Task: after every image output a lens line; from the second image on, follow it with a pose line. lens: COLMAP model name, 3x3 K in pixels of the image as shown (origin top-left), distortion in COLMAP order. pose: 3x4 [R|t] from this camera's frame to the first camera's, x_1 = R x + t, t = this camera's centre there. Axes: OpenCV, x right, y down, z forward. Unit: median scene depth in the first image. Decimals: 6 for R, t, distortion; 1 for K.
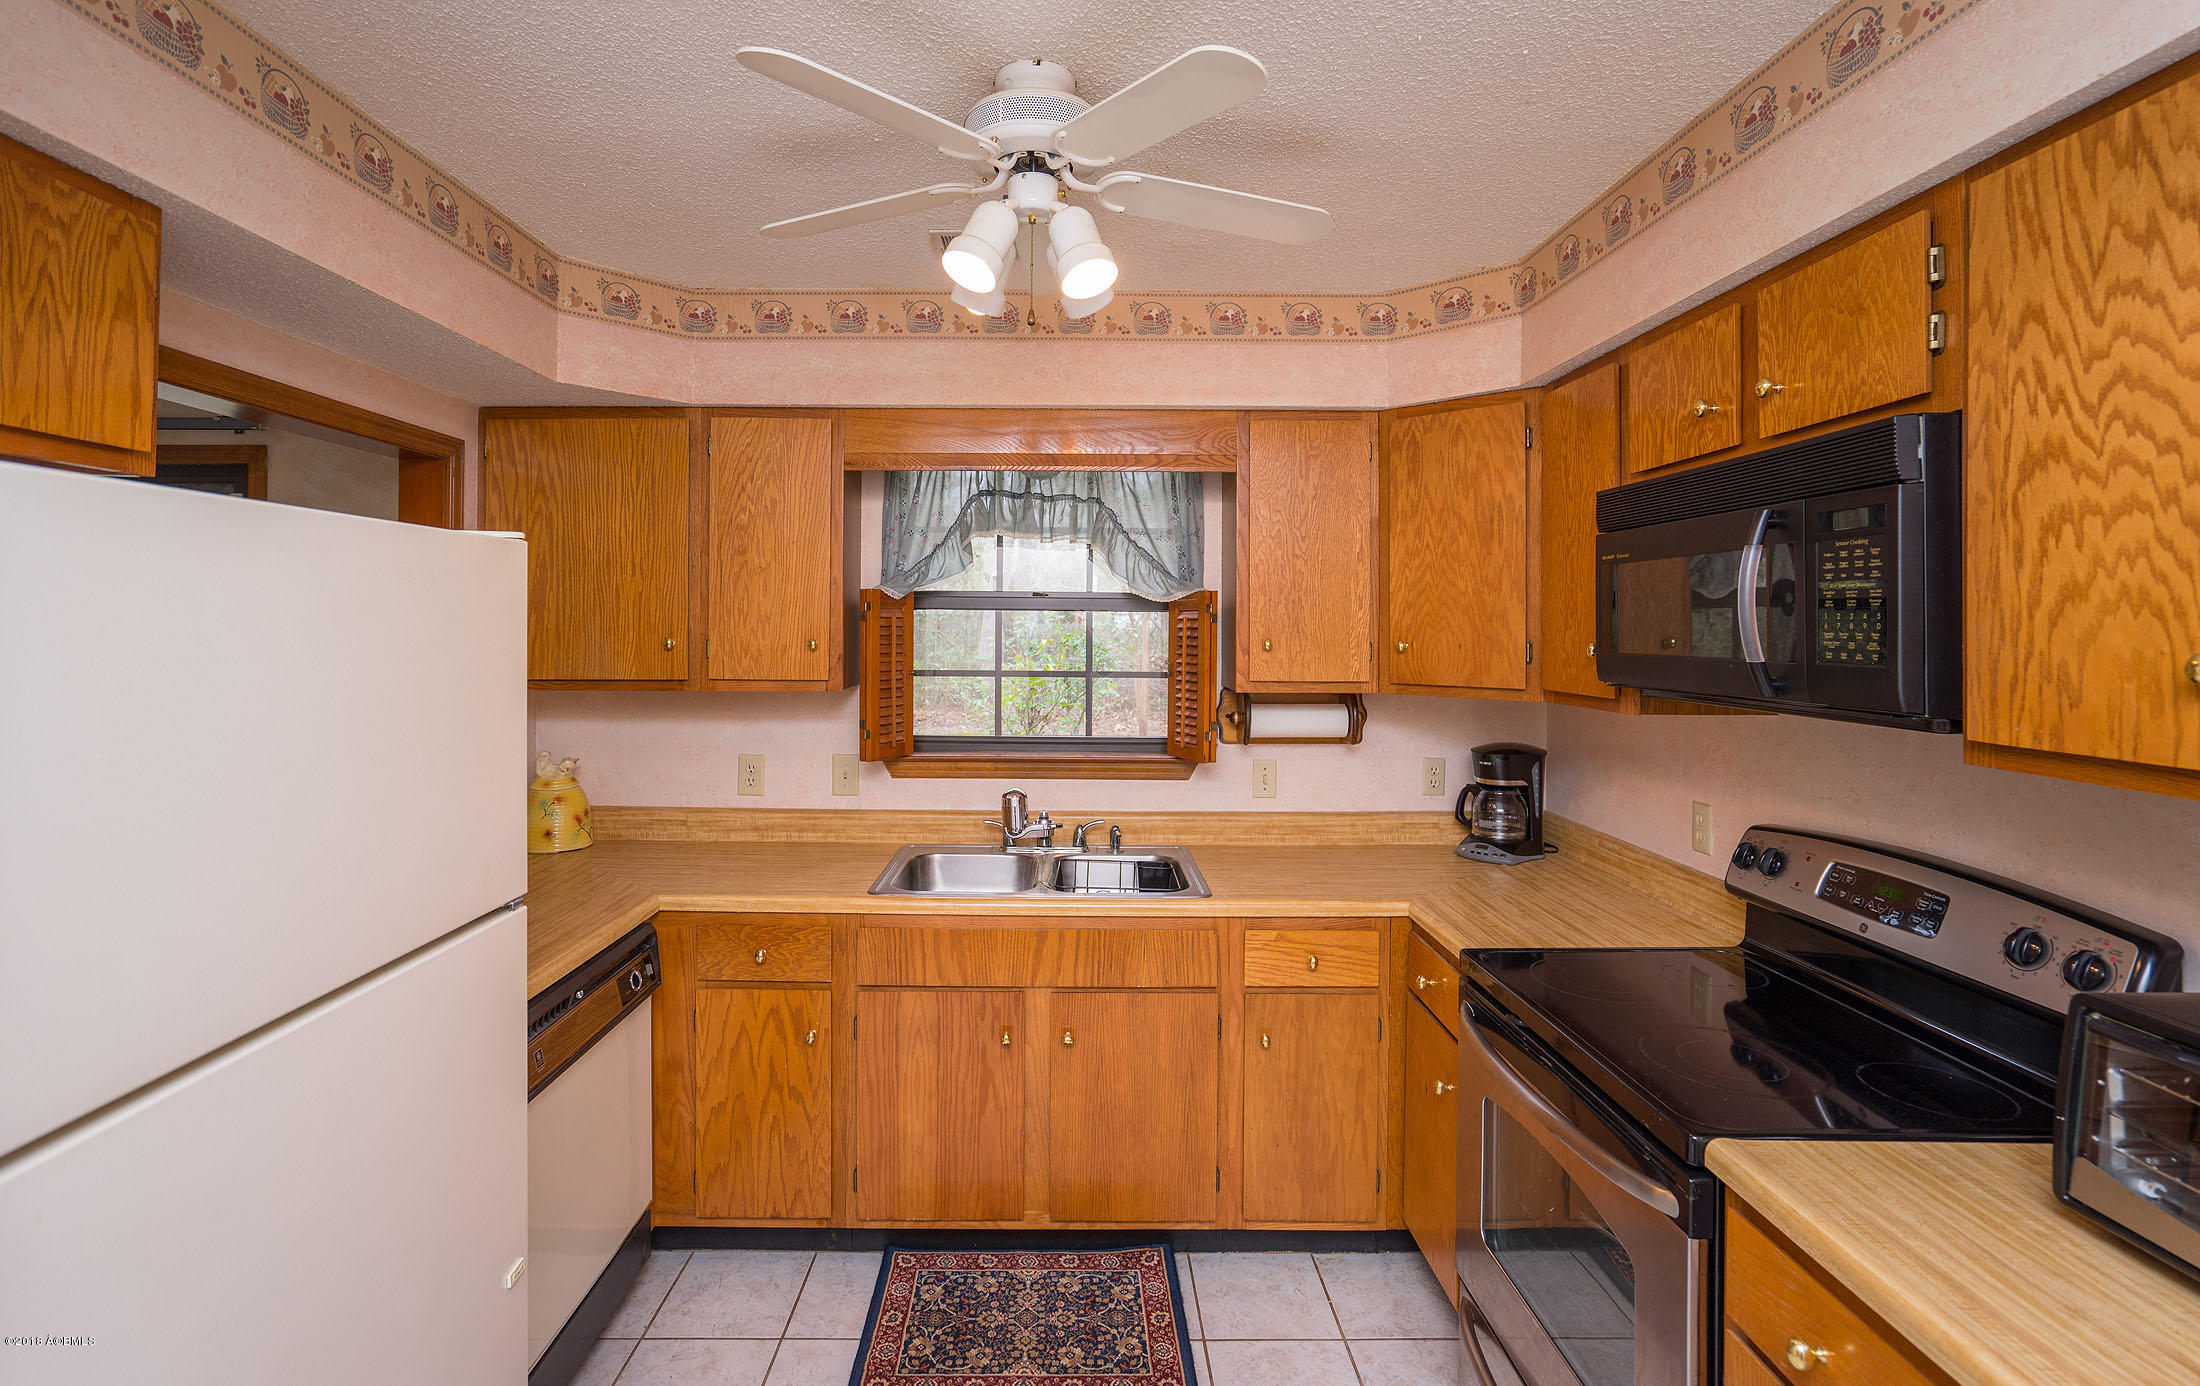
lens RADIAL K [[1015.7, 0, 1068.6], [0, 1015.7, 625.8], [0, 0, 1]] dist [-0.038636, 0.022536]
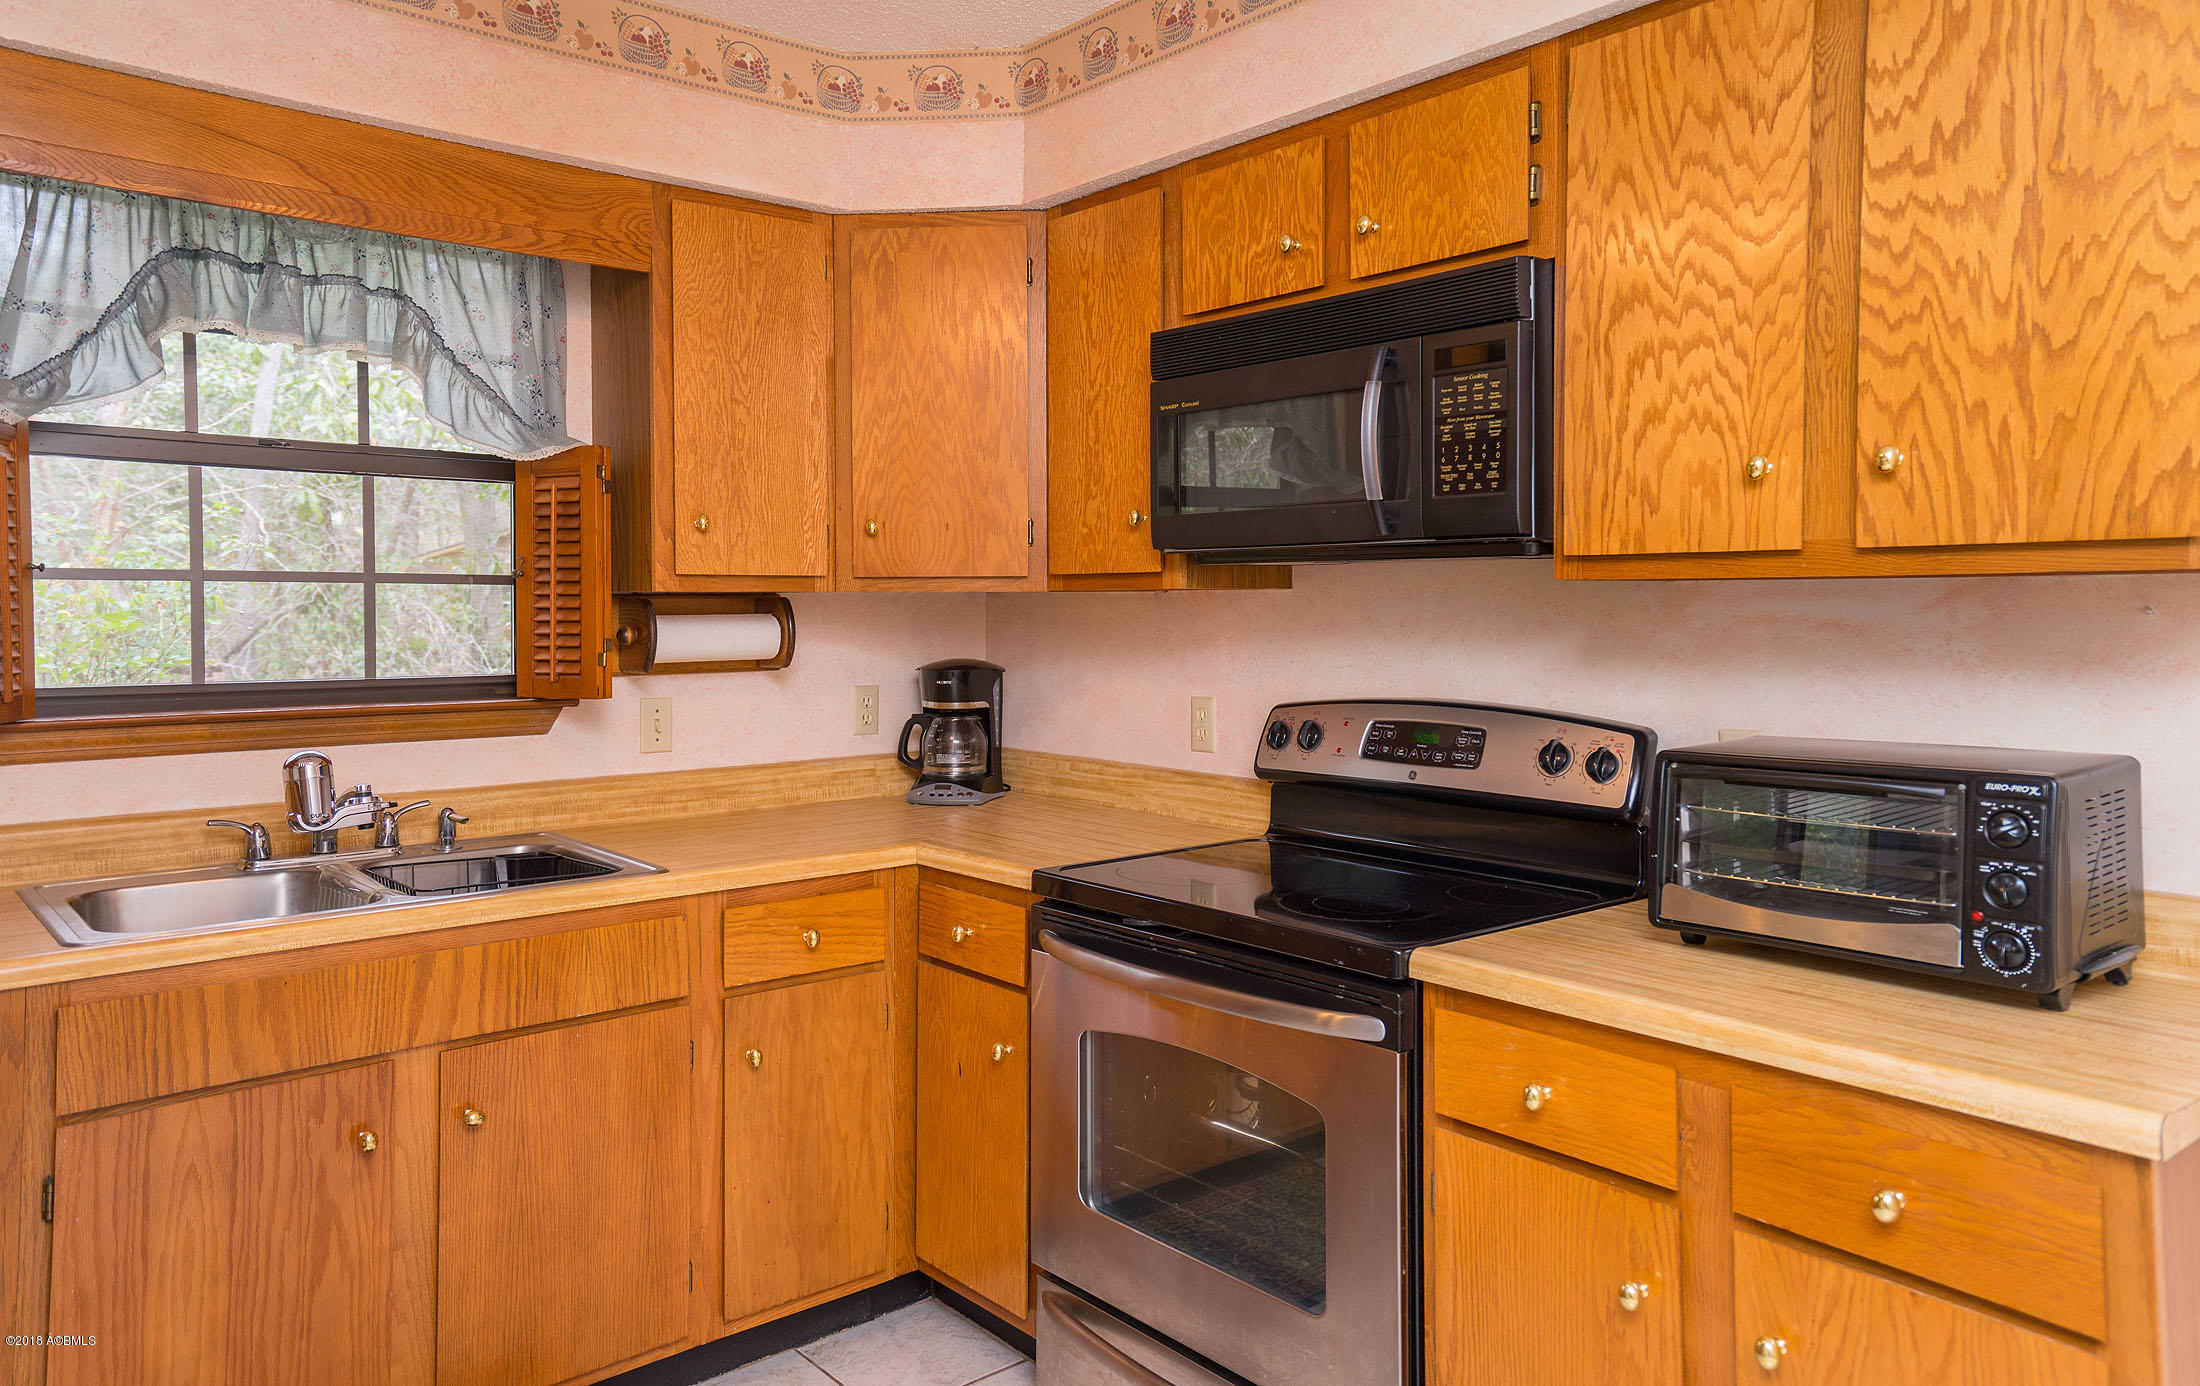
lens RADIAL K [[1512.2, 0, 1057.4], [0, 1512.2, 631.1], [0, 0, 1]] dist [0.040290, 0.055925]
pose [[0.776643, -0.018898, 0.629658, -0.315354], [0.006114, 0.999729, 0.022464, 0.081196], [-0.629912, -0.013597, 0.776548, 0.019168]]
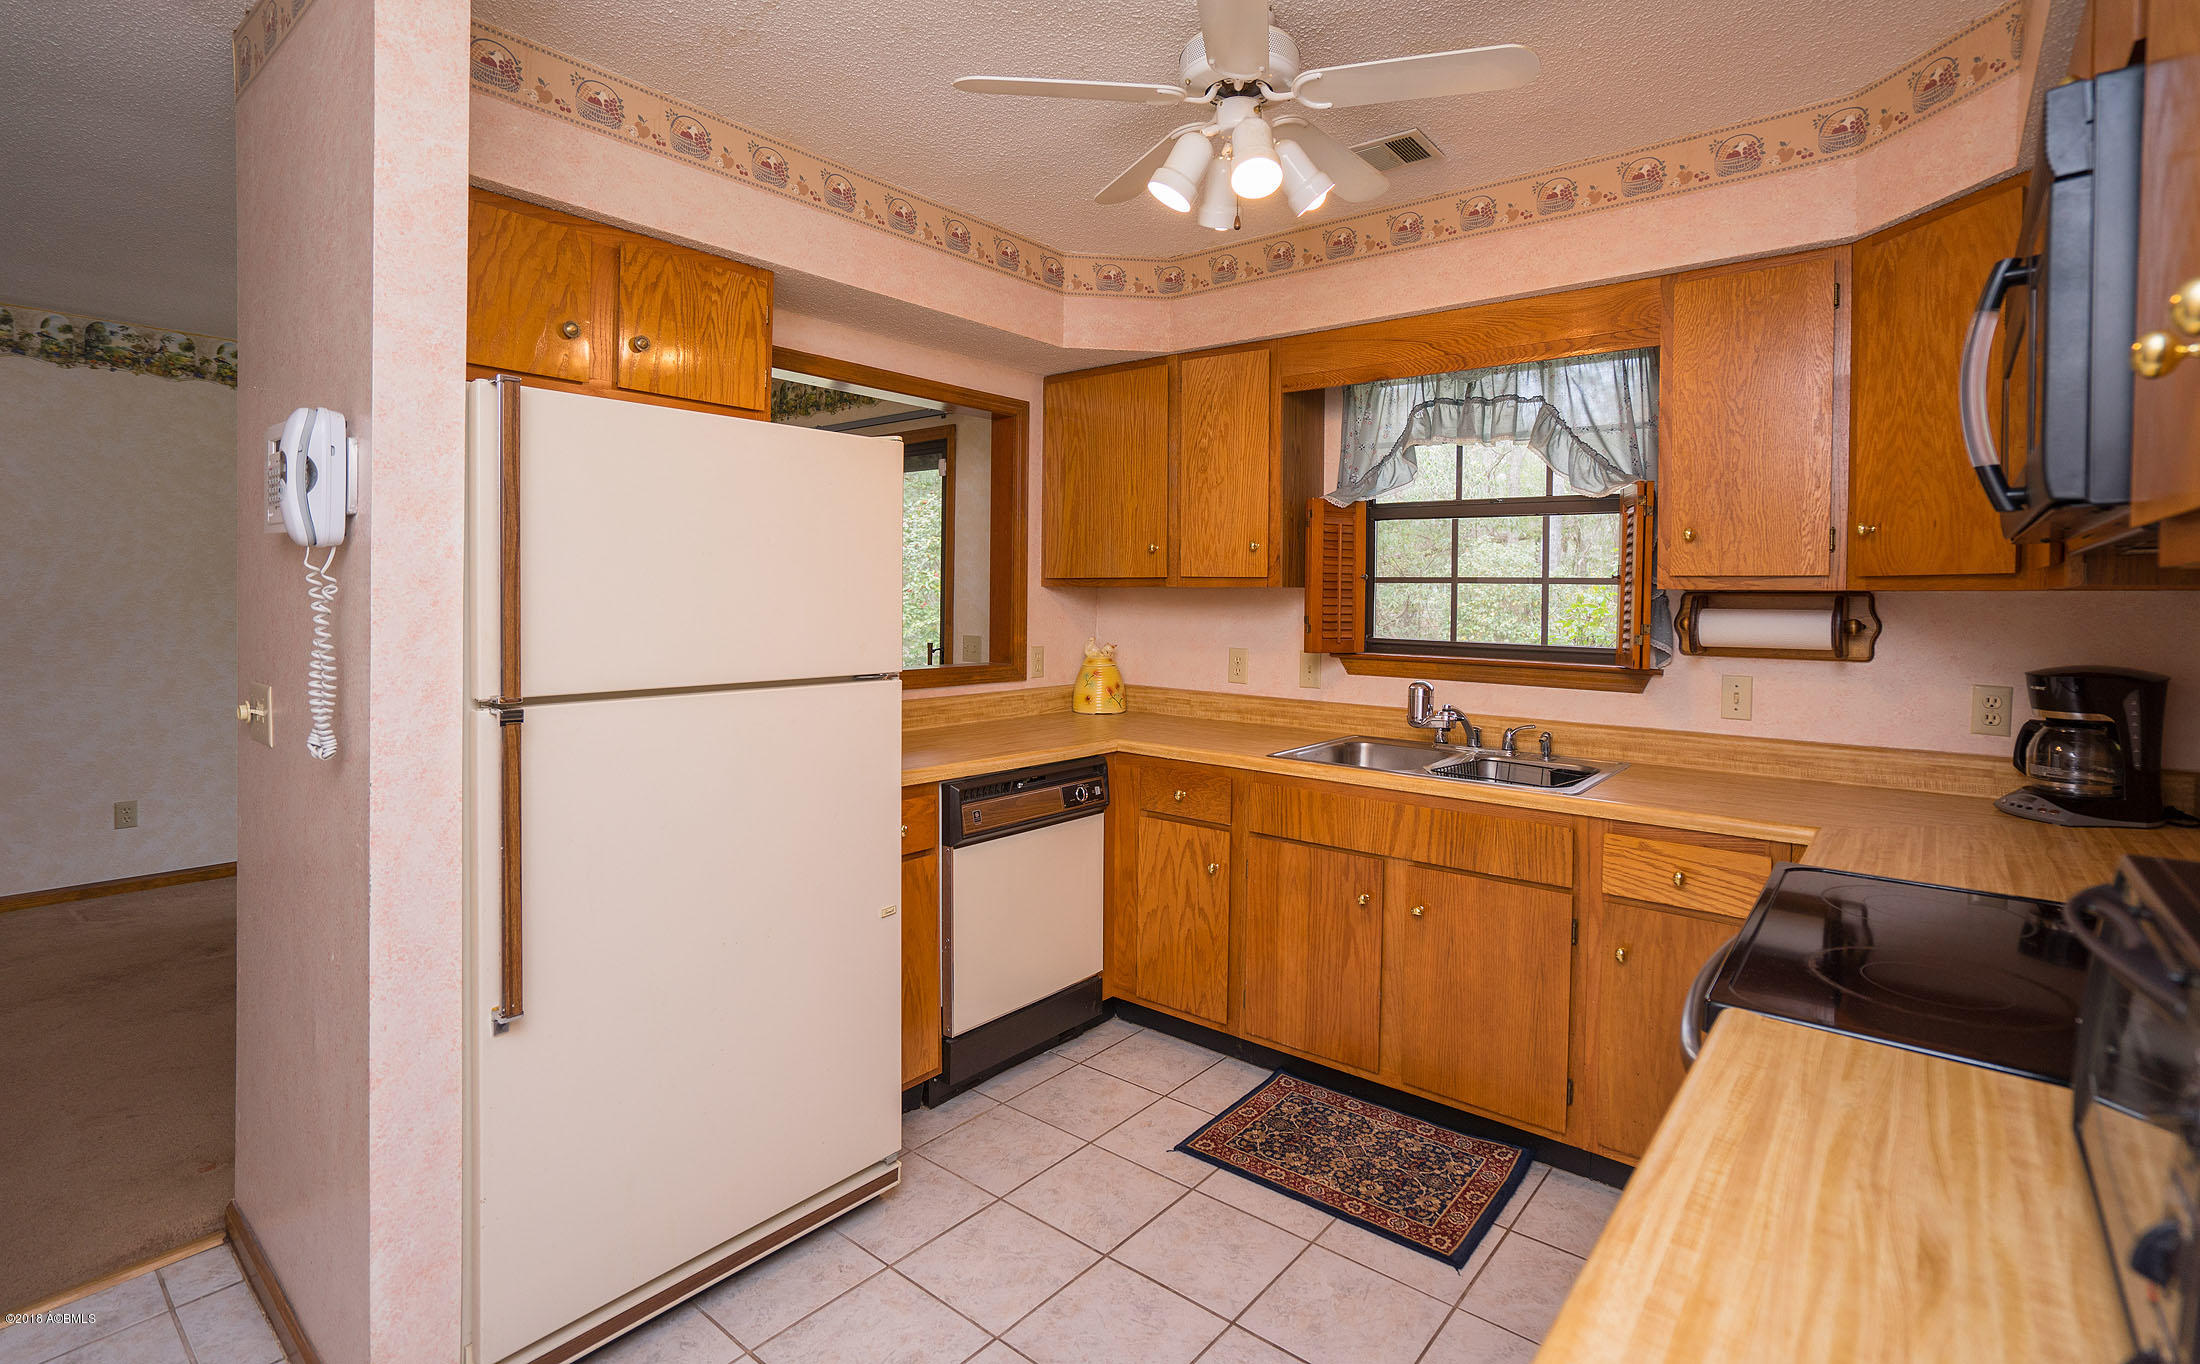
lens RADIAL K [[1014.7, 0, 1131.7], [0, 1014.7, 616.3], [0, 0, 1]] dist [-0.045868, 0.032643]
pose [[0.781109, 0.017893, -0.624138, 0.408235], [-0.007815, 0.999791, 0.018882, 0.087318], [0.624345, -0.009871, 0.781086, 0.007654]]
